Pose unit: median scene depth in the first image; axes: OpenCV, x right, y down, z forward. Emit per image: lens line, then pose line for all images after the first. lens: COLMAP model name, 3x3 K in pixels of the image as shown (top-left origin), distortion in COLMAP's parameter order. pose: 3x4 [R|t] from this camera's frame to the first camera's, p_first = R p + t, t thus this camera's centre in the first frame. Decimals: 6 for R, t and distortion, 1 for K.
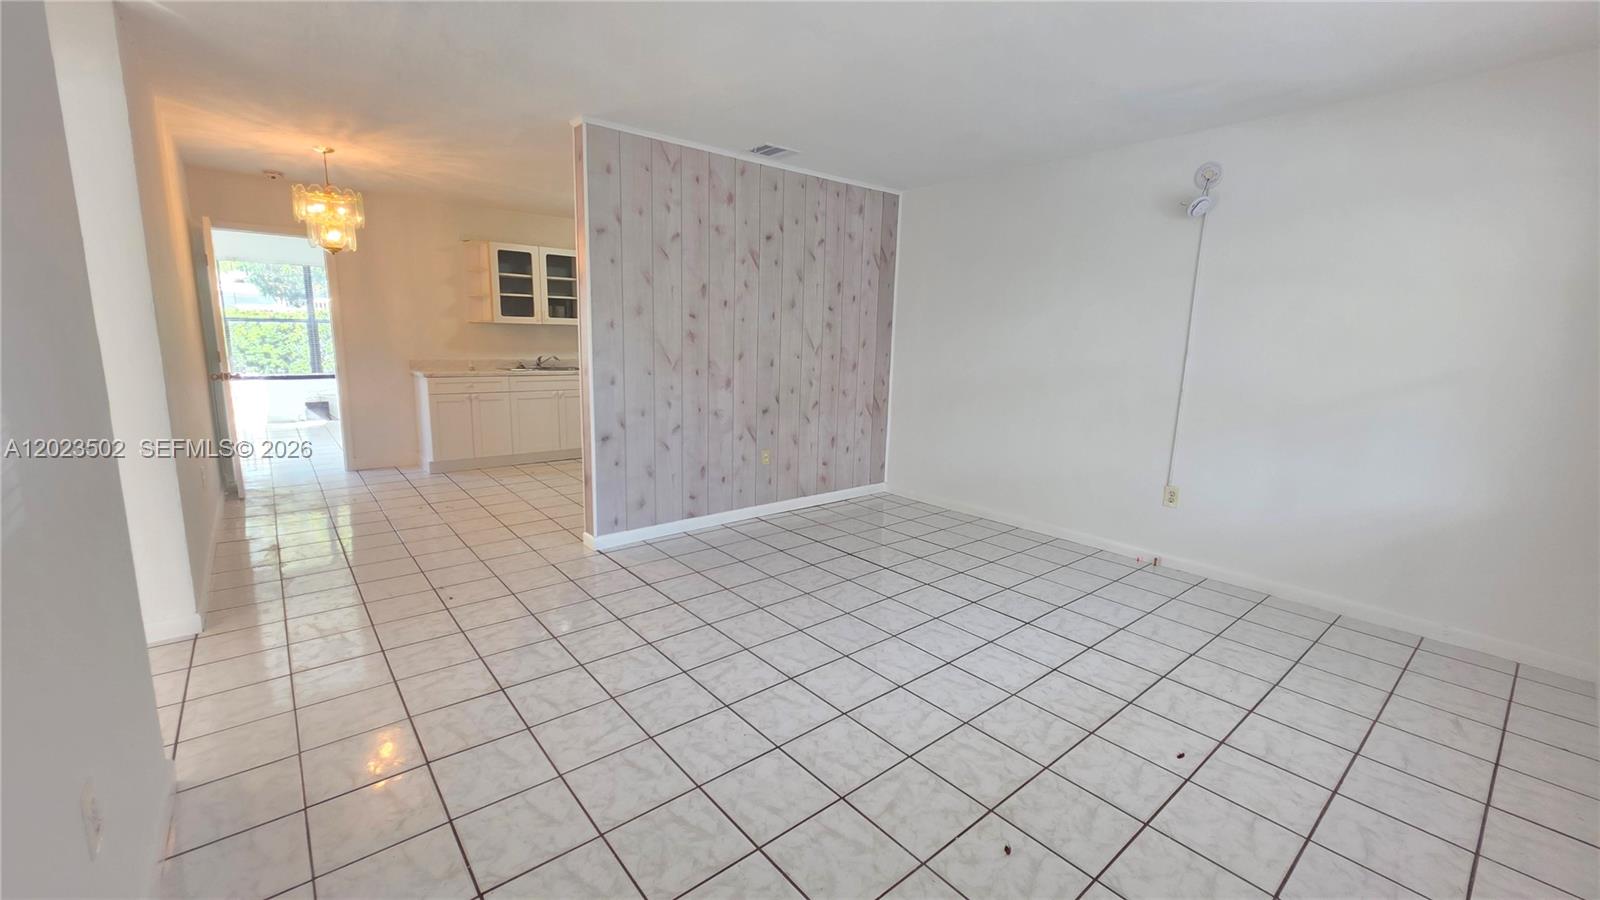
lens RADIAL K [[643.0, 0, 806.1], [0, 643.0, 447.1], [0, 0, 1]] dist [0.003907, -0.000688]
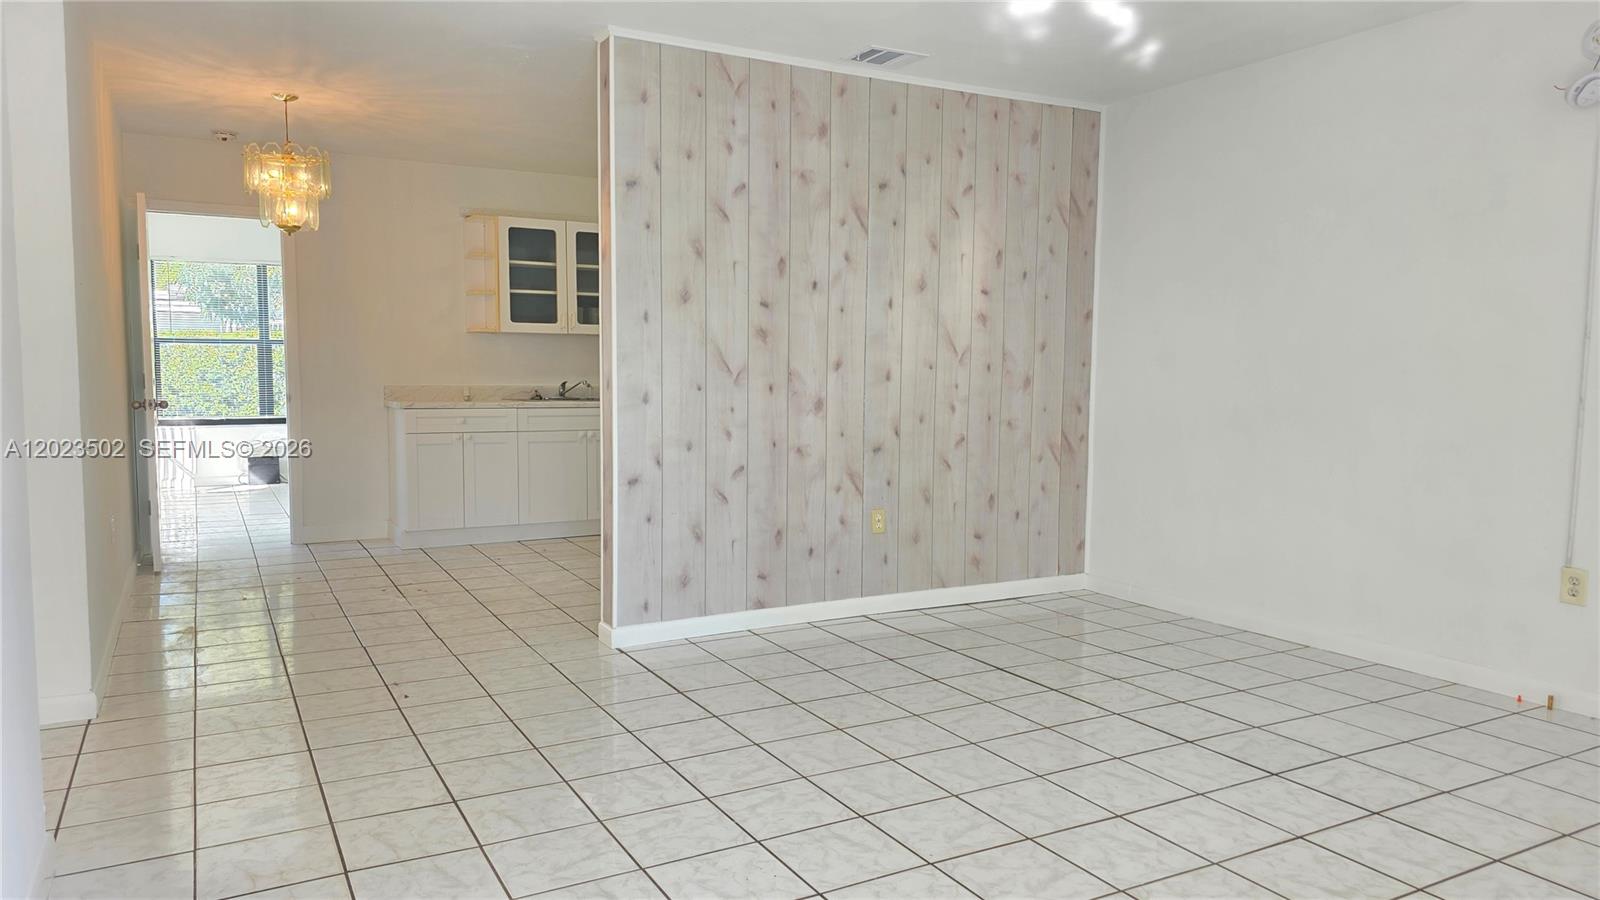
lens RADIAL K [[1071.9, 0, 804.3], [0, 1071.9, 455.7], [0, 0, 1]] dist [0.067035, -0.066606]
pose [[0.981781, -0.002859, -0.189993, 0.079184], [-0.014267, 0.995956, -0.088708, 0.054620], [0.189479, 0.089802, 0.977770, -0.077813]]
